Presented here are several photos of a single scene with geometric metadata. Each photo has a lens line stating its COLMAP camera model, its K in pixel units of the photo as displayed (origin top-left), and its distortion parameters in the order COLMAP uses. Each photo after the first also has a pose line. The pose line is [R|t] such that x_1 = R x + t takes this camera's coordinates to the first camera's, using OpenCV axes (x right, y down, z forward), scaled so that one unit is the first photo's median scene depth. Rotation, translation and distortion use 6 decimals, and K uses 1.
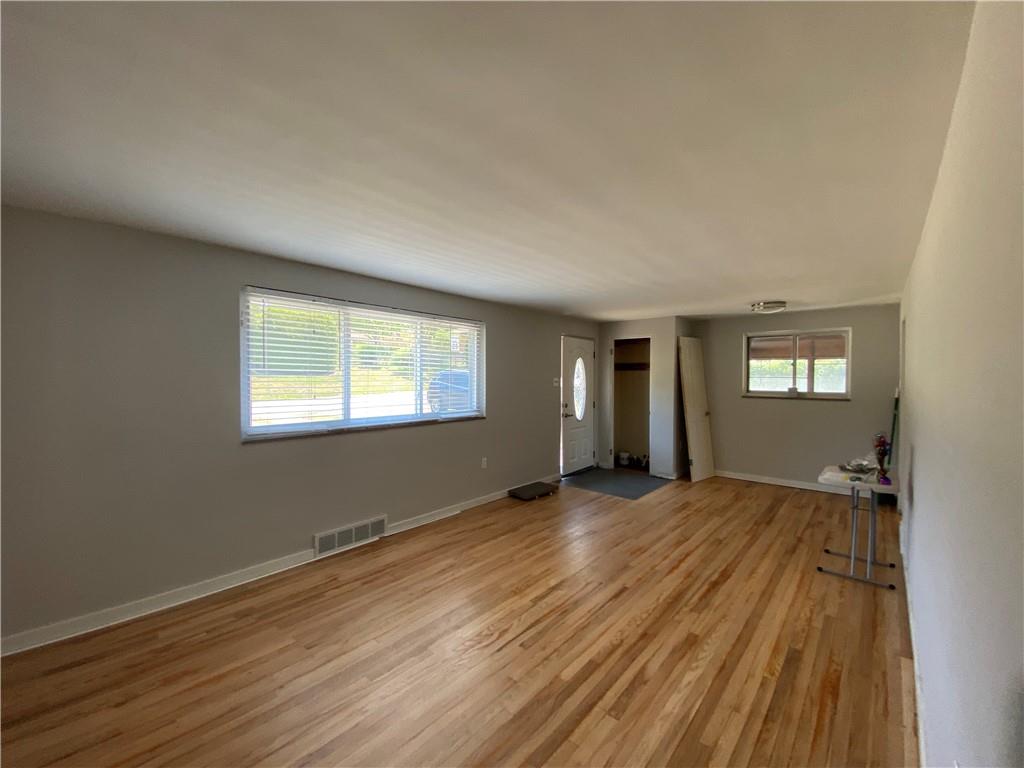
lens RADIAL K [[411.9, 0, 512.0], [0, 411.9, 384.0], [0, 0, 1]] dist [-0.001655, -0.000297]
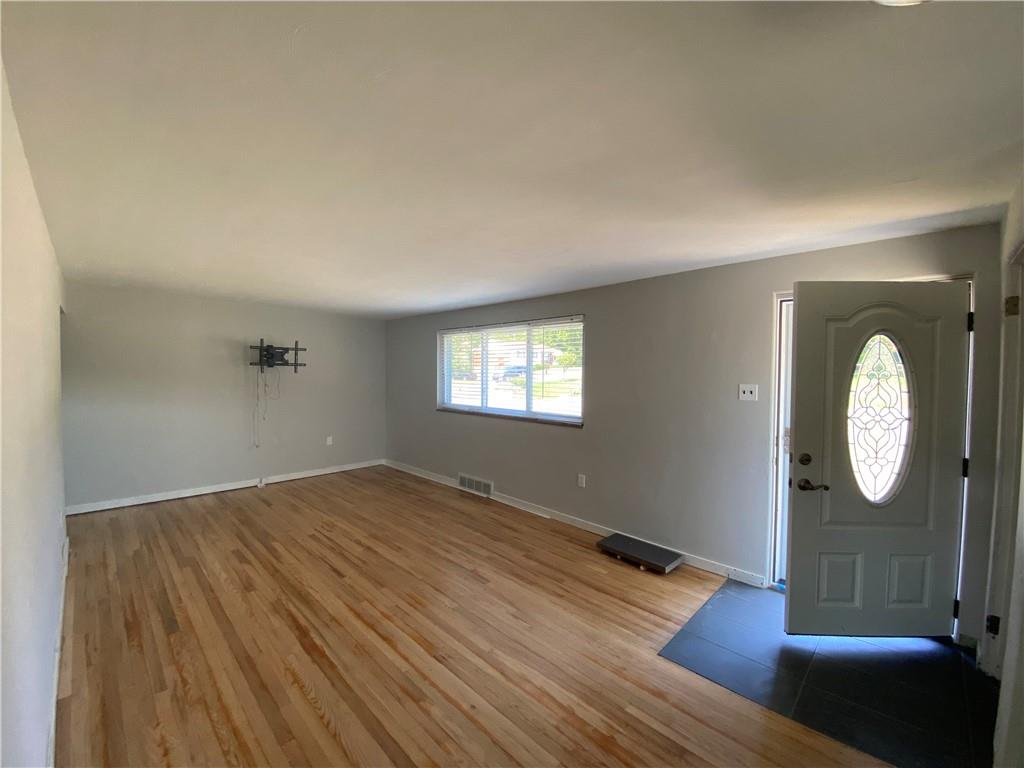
lens RADIAL K [[410.9, 0, 512.0], [0, 410.9, 384.0], [0, 0, 1]] dist [0.001975, -0.006059]
pose [[-0.034822, 0.033952, -0.998817, 1.274422], [-0.035054, 0.998766, 0.035173, -0.056816], [0.998779, 0.036237, -0.033589, 1.415924]]
